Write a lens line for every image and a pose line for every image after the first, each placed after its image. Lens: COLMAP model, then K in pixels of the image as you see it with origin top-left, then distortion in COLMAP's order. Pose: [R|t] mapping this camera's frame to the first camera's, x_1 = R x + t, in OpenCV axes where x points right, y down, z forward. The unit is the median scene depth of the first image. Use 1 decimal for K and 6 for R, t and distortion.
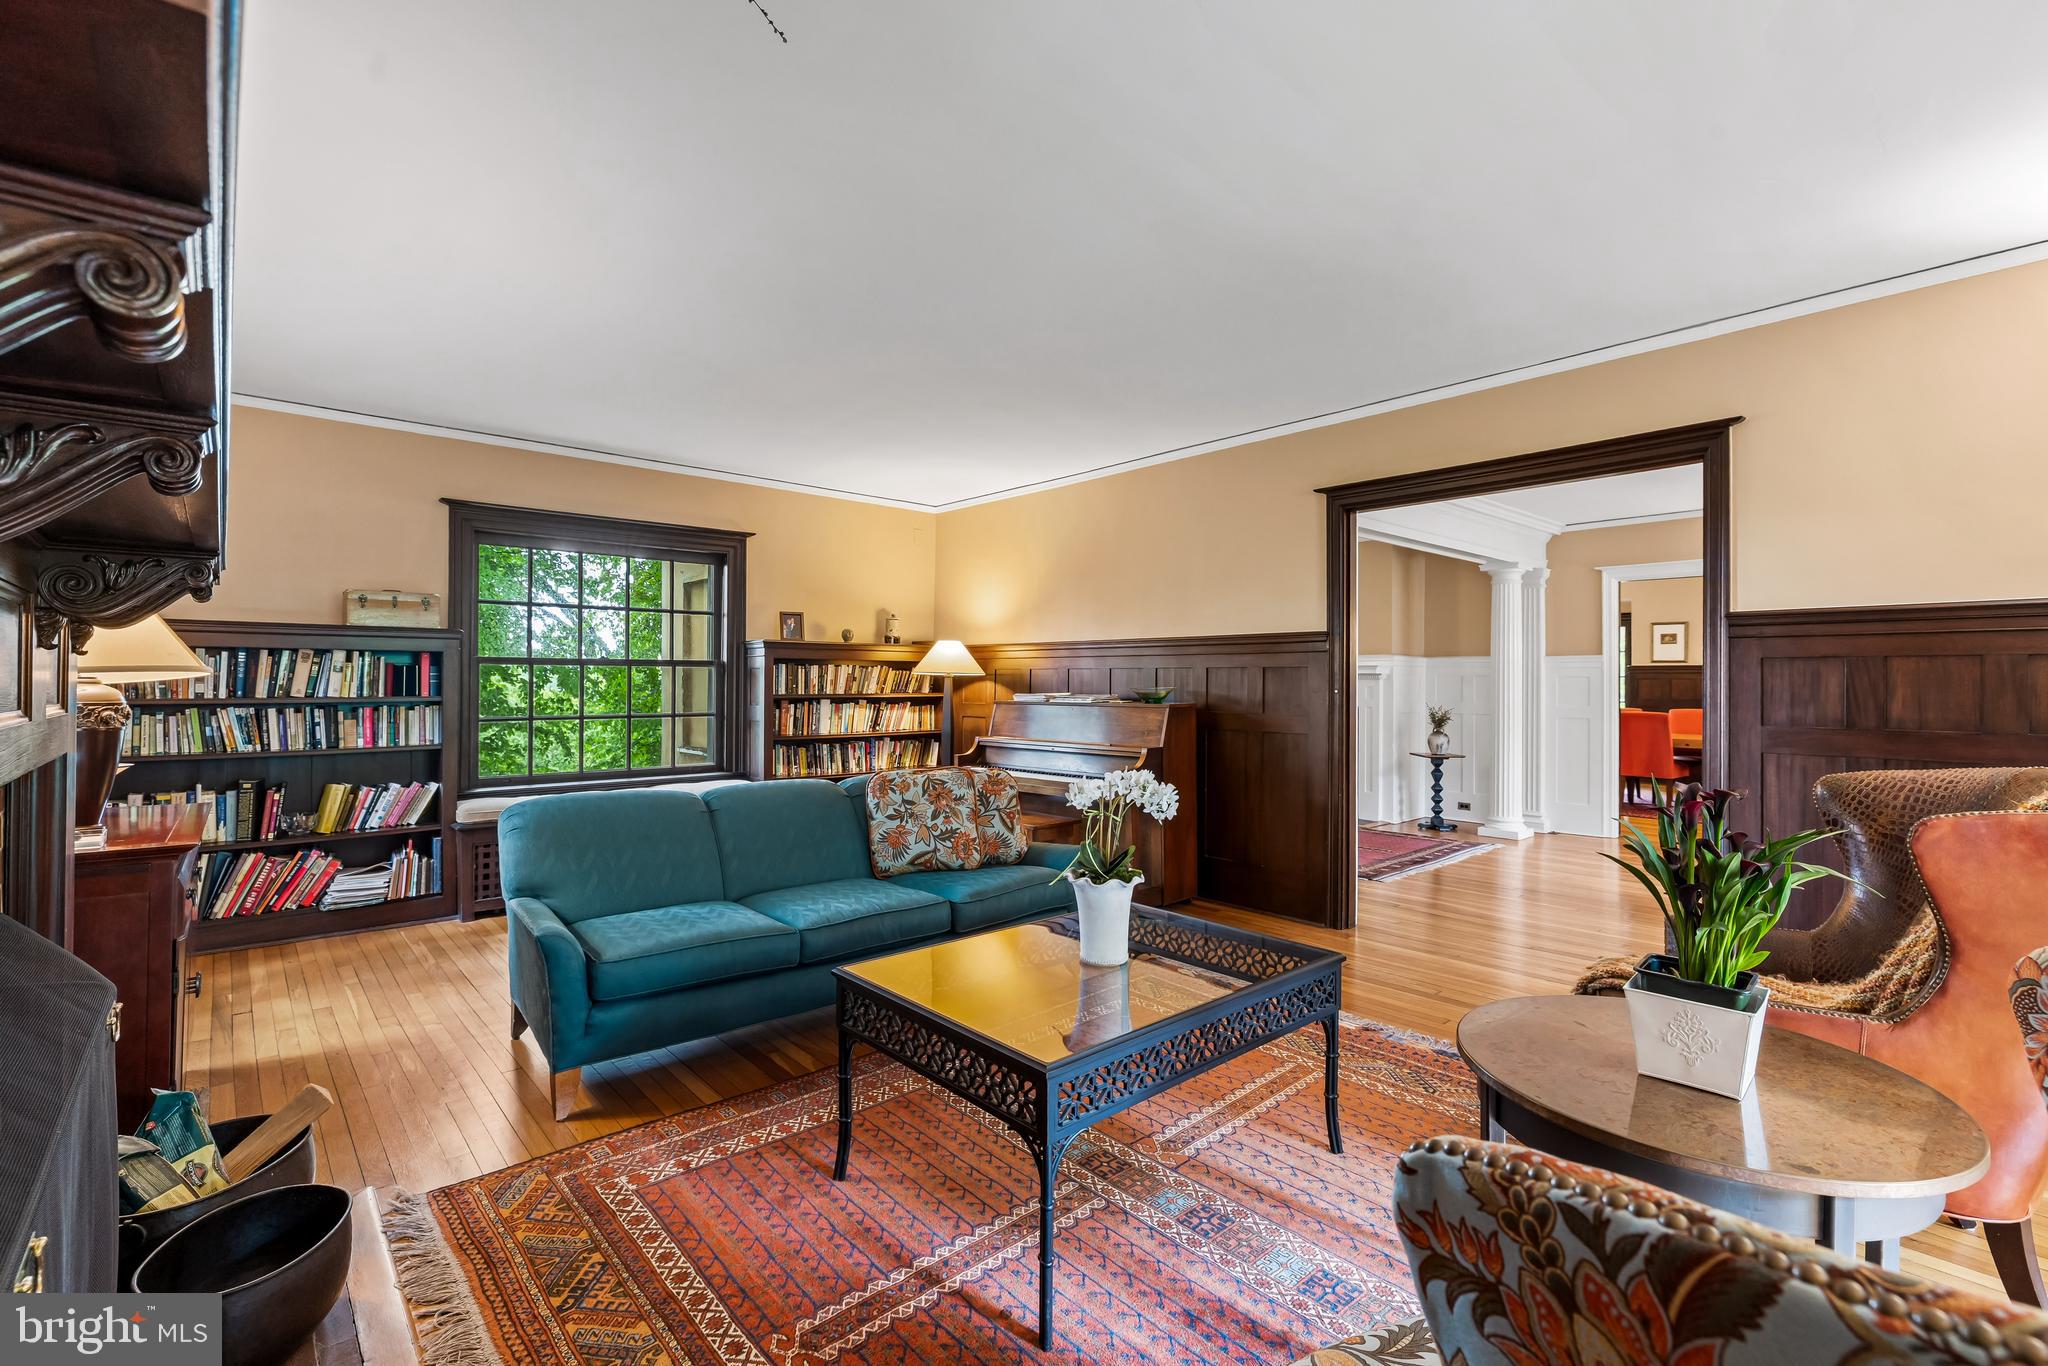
lens RADIAL K [[895.5, 0, 1035.6], [0, 895.5, 671.8], [0, 0, 1]] dist [-0.002314, 0.002156]
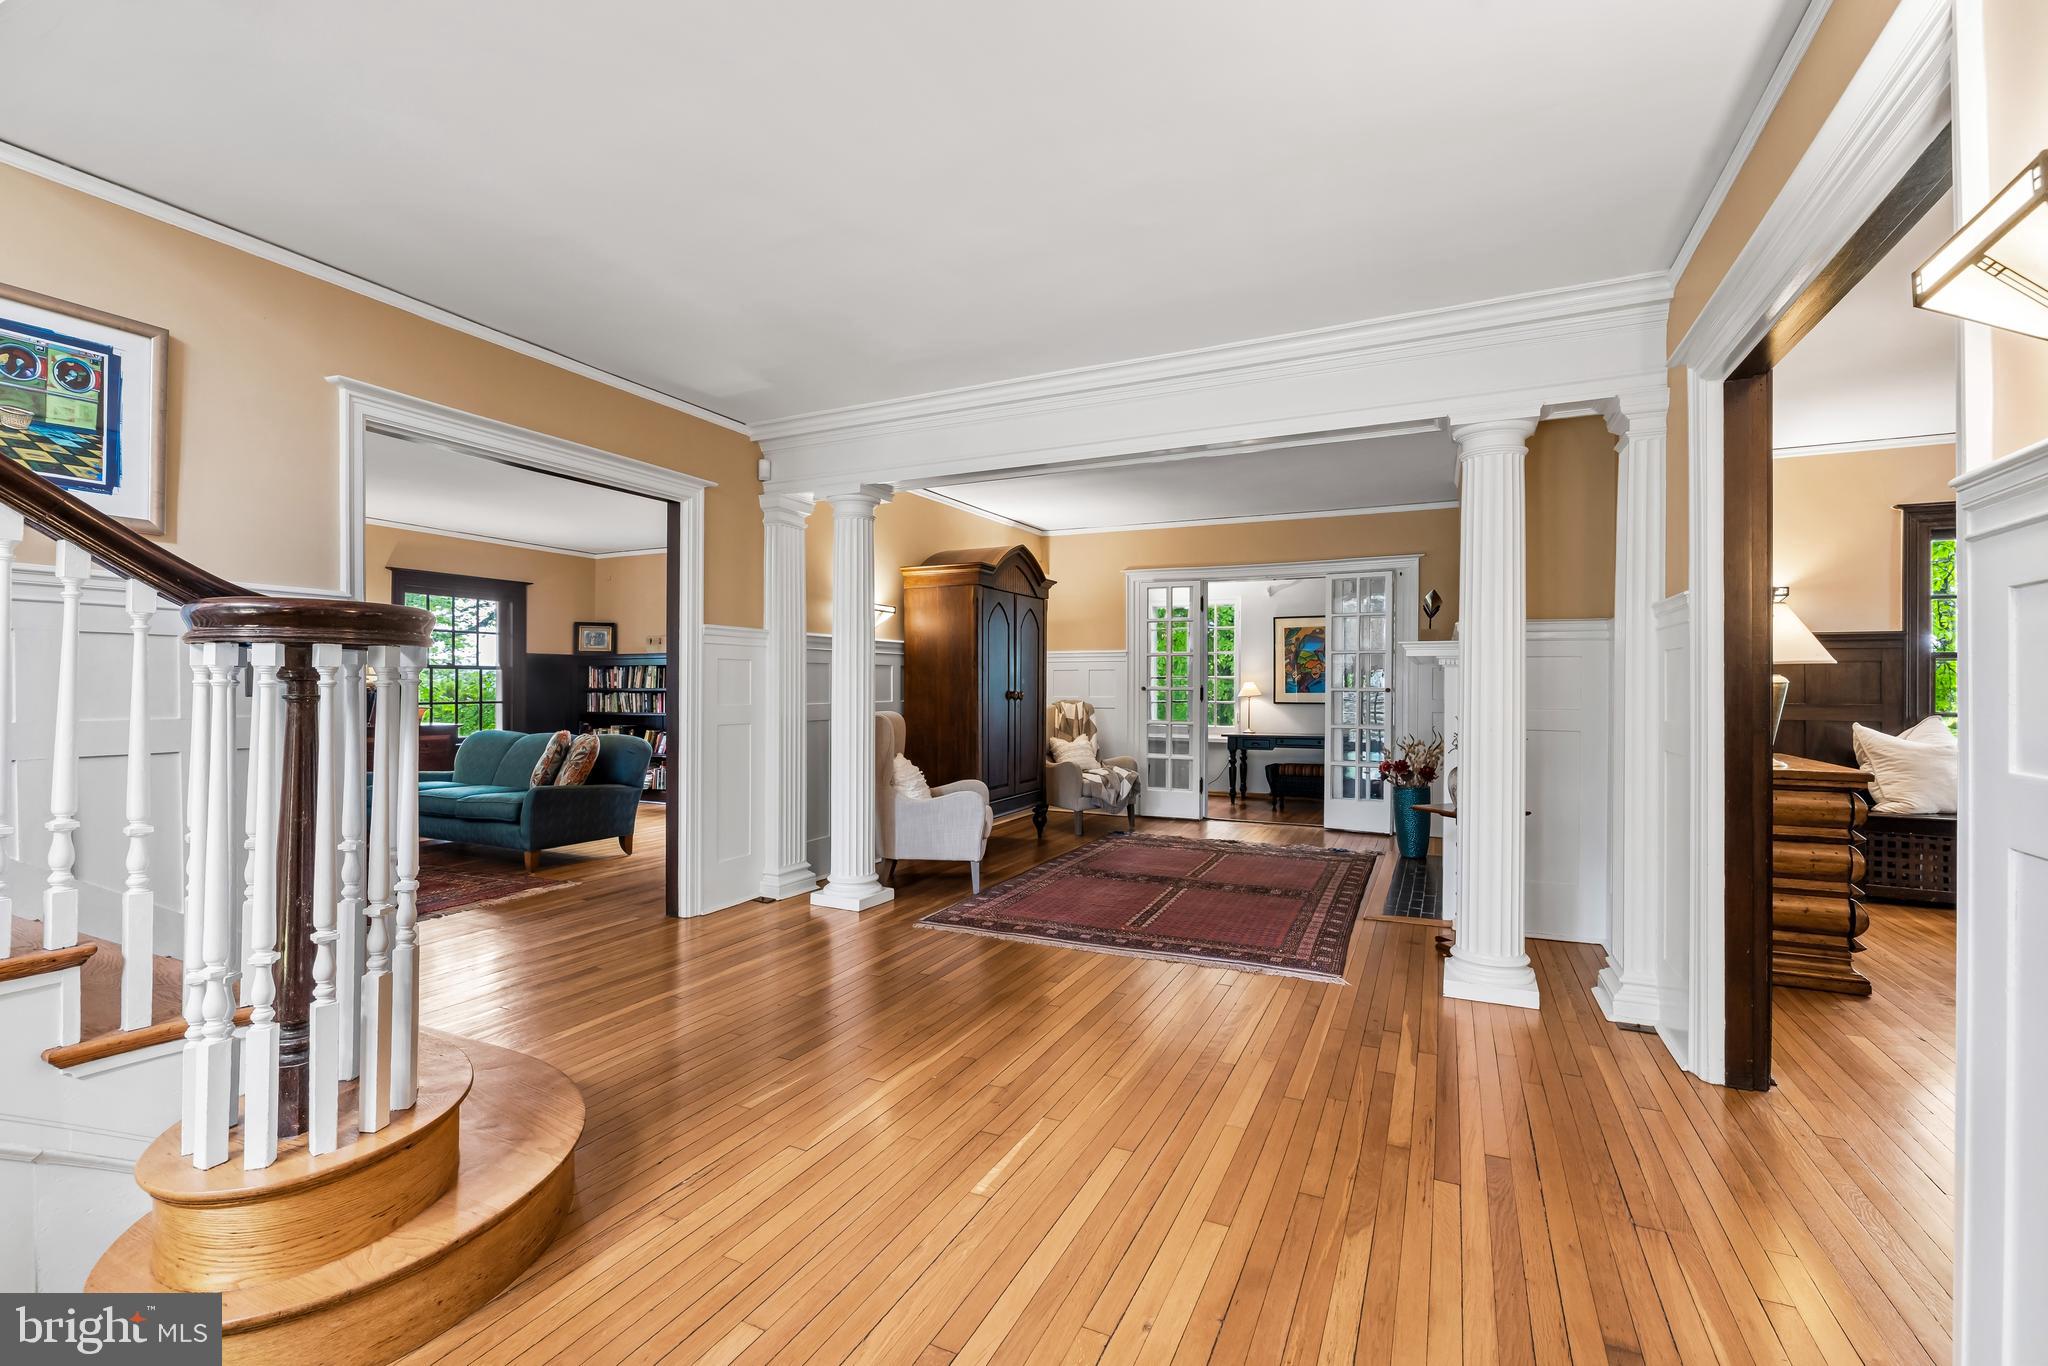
lens RADIAL K [[895.5, 0, 1024.3], [0, 895.5, 677.4], [0, 0, 1]] dist [-0.002314, 0.002156]
pose [[0.380372, -0.010936, -0.924769, 1.370370], [0.009411, 0.999924, -0.007953, 0.026127], [0.924785, -0.005678, 0.380446, 0.952242]]
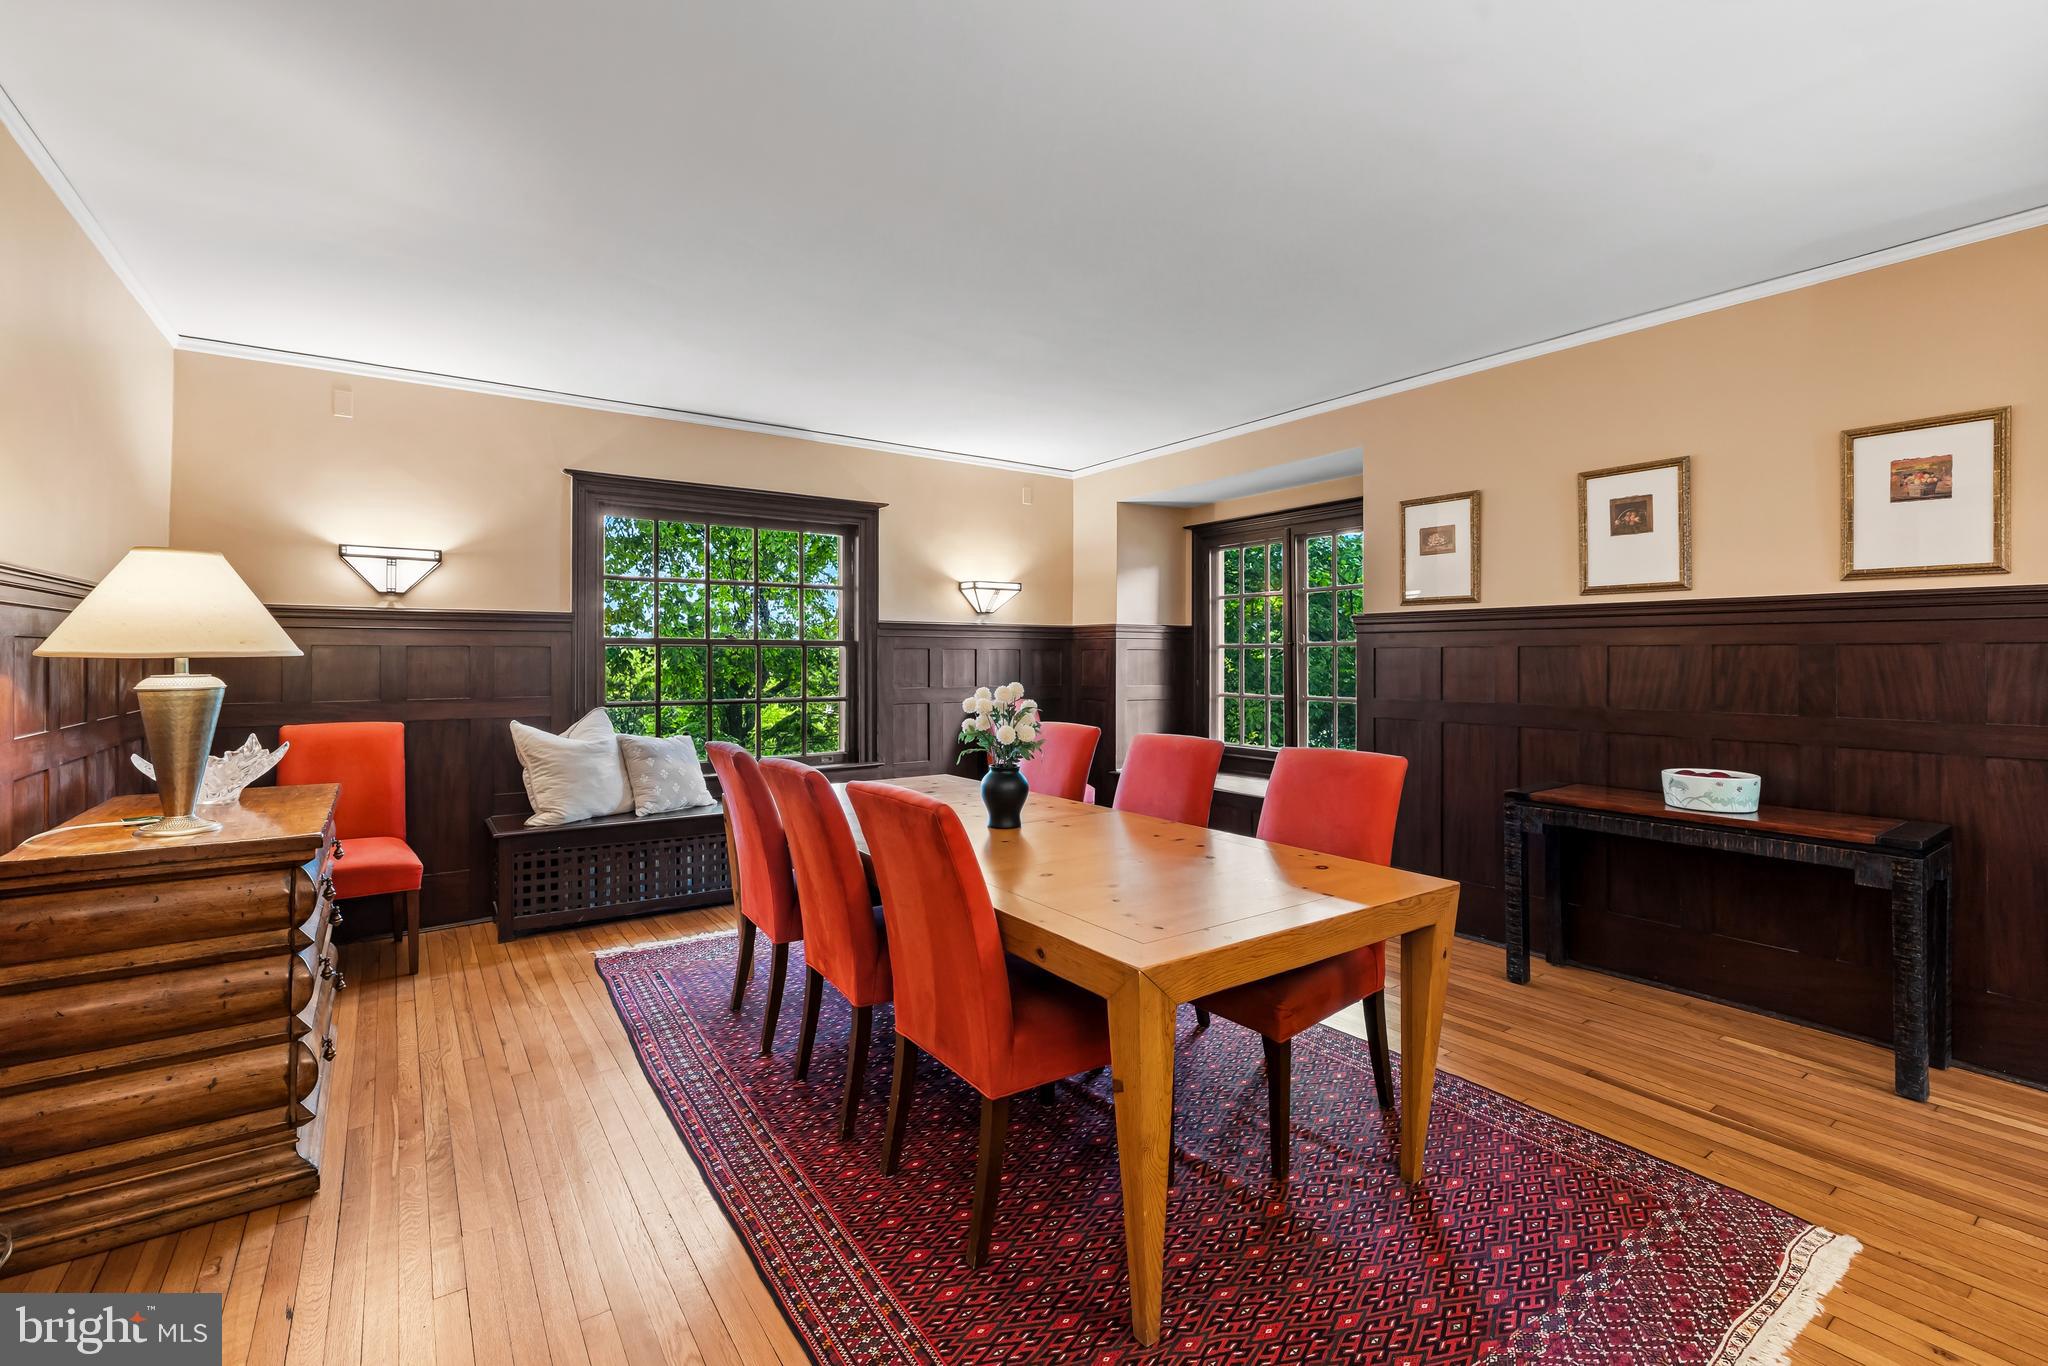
lens RADIAL K [[852.0, 0, 1004.3], [0, 852.0, 656.3], [0, 0, 1]] dist [0.000751, 0.000122]
pose [[0.989995, -0.007289, -0.140916, 1.361076], [0.008399, 0.999938, 0.007288, 0.015333], [0.140855, -0.008399, 0.989995, 1.501844]]
